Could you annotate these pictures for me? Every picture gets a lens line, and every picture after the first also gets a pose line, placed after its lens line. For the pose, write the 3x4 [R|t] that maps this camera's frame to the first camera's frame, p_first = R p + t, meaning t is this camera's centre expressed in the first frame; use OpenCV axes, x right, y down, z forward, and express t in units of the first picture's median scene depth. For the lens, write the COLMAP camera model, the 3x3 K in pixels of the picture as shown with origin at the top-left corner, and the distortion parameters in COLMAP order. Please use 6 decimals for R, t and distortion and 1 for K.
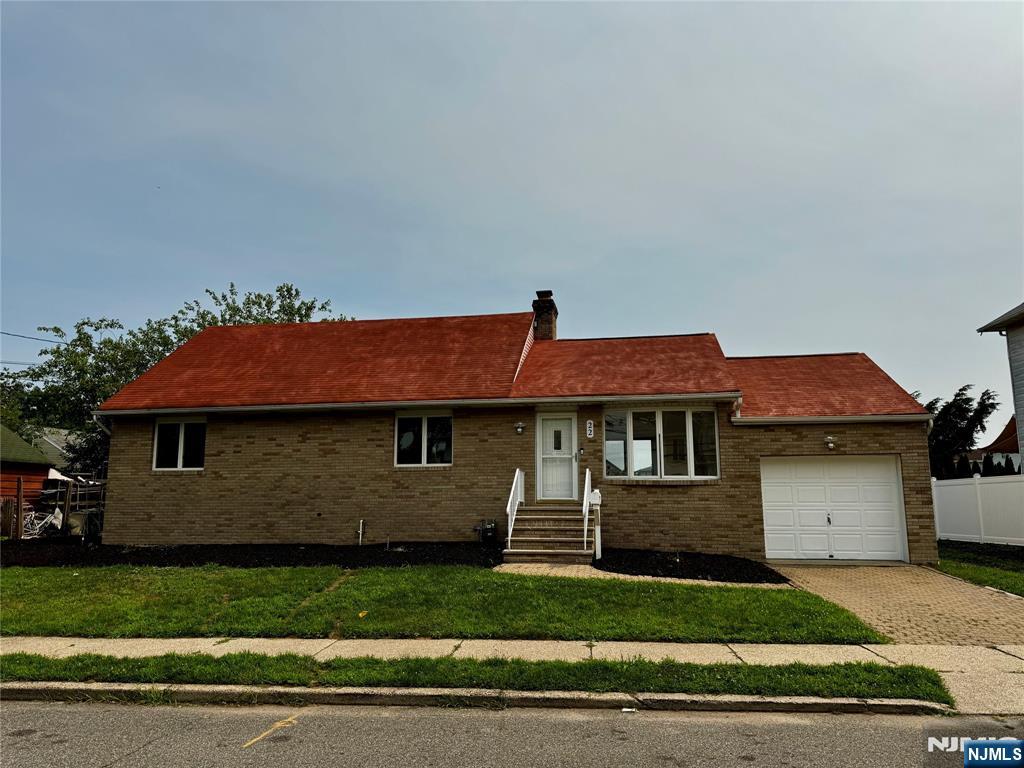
lens RADIAL K [[711.1, 0, 512.0], [0, 711.1, 384.0], [0, 0, 1]] dist [0.162252, -0.324825]
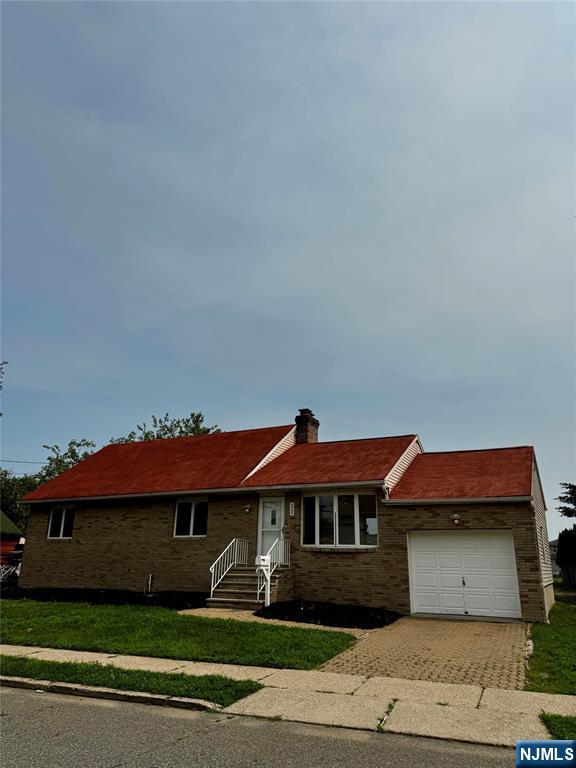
lens RADIAL K [[533.4, 0, 288.0], [0, 533.4, 384.0], [0, 0, 1]] dist [0.162252, -0.324825]
pose [[0.957626, -0.073042, -0.278598, 0.406755], [0.027419, 0.986034, -0.164271, -0.005977], [0.286706, 0.149671, 0.946255, -0.035658]]
